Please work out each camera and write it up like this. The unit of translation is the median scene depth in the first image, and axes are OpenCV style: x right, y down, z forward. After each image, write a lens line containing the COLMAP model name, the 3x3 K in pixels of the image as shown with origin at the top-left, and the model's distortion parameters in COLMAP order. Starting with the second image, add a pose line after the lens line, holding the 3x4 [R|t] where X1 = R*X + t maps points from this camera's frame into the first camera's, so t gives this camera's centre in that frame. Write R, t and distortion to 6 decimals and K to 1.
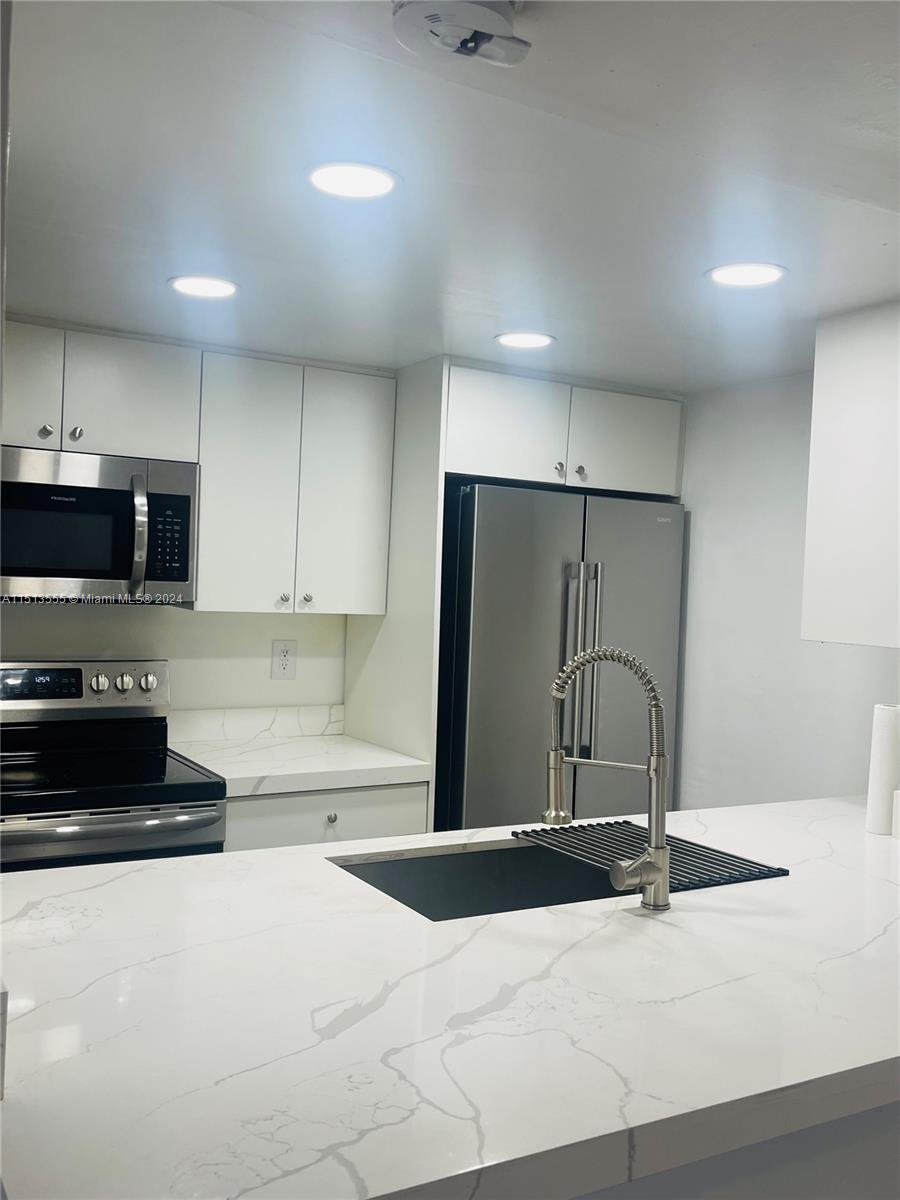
lens RADIAL K [[1092.3, 0, 459.1], [0, 1092.3, 599.1], [0, 0, 1]] dist [0.046494, 0.000000]
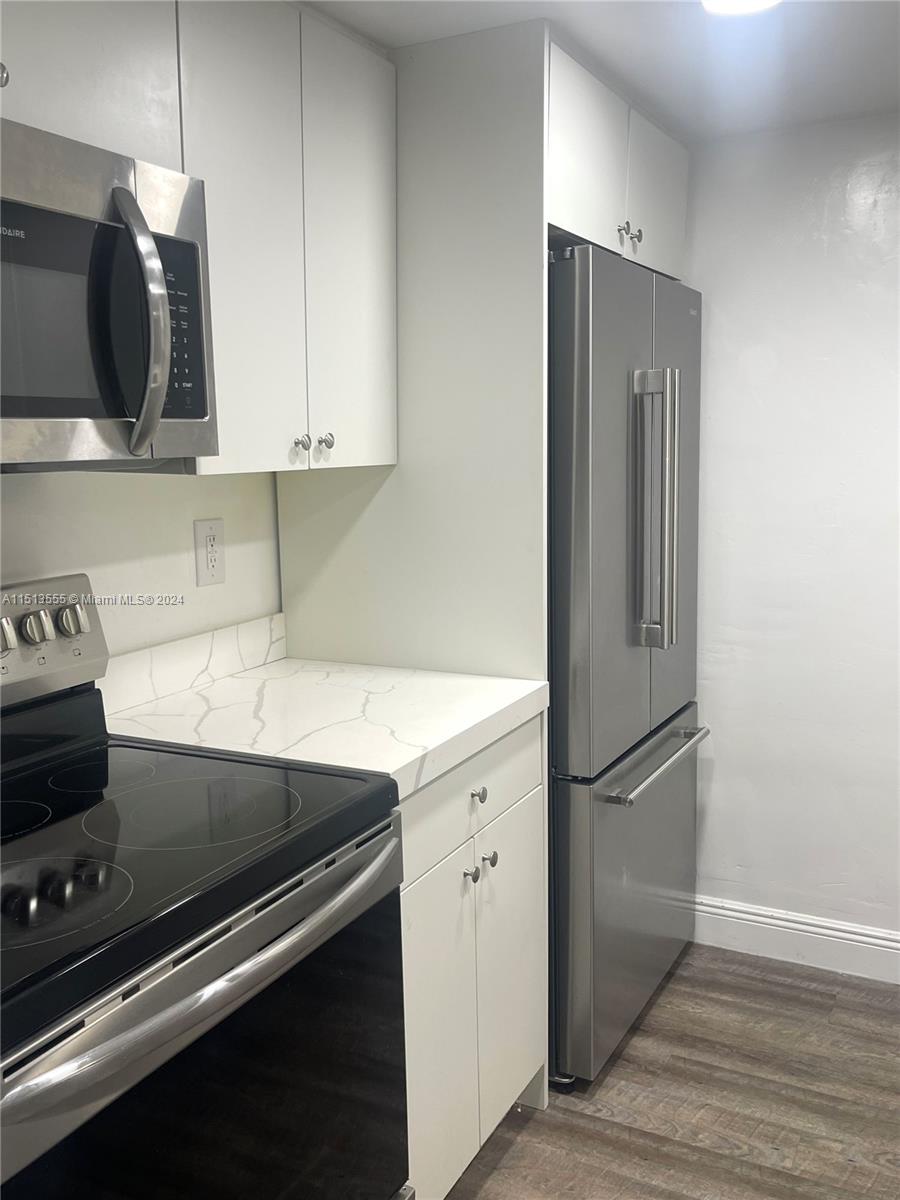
lens RADIAL K [[1092.3, 0, 438.4], [0, 1092.3, 599.8], [0, 0, 1]] dist [0.046494, 0.000000]
pose [[0.847622, -0.129565, 0.514538, -0.414907], [0.058306, 0.986600, 0.152385, -0.003542], [-0.527387, -0.099165, 0.843818, 0.477798]]
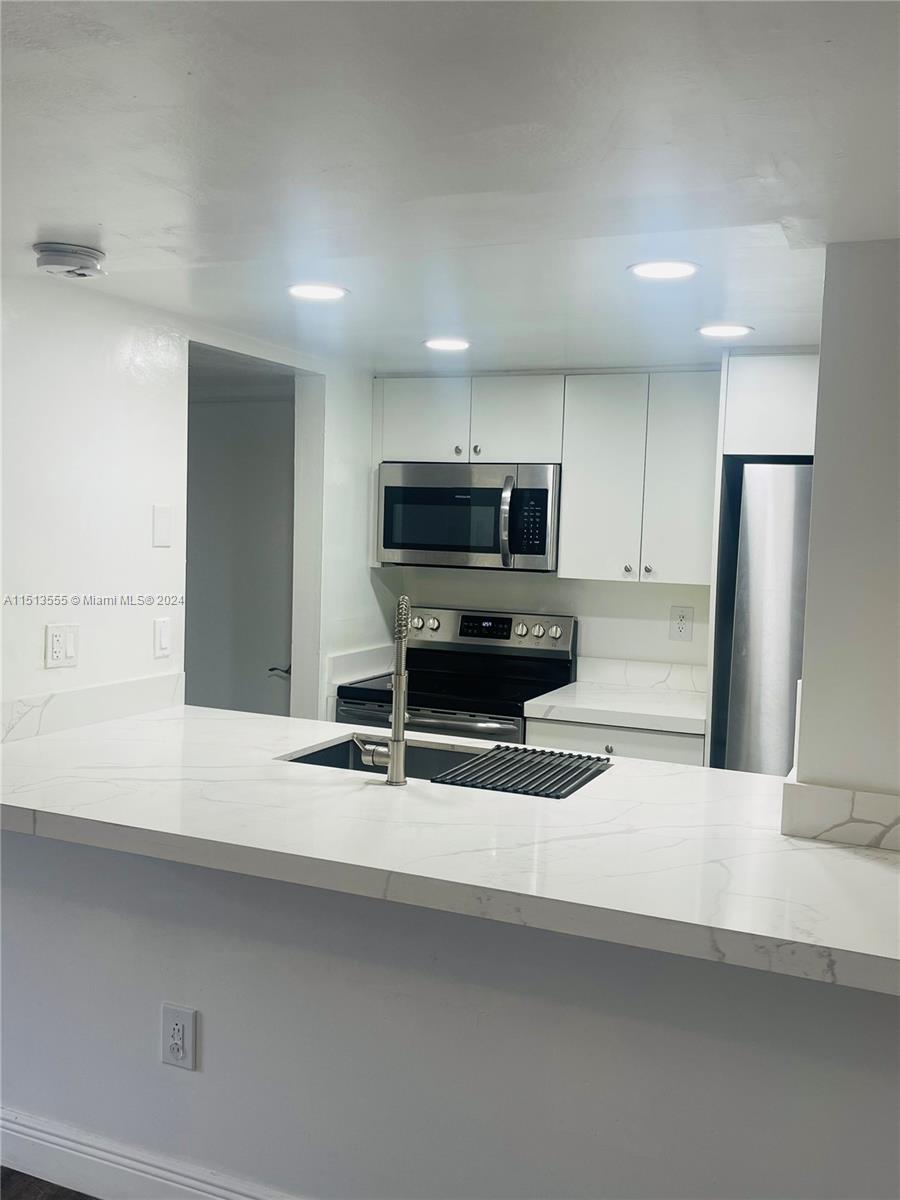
lens RADIAL K [[1092.3, 0, 458.9], [0, 1092.3, 601.7], [0, 0, 1]] dist [0.046494, 0.000000]
pose [[0.592489, 0.034421, -0.804843, 0.717968], [-0.021691, 0.999406, 0.026774, 0.007075], [0.805287, 0.001594, 0.592883, 0.135109]]
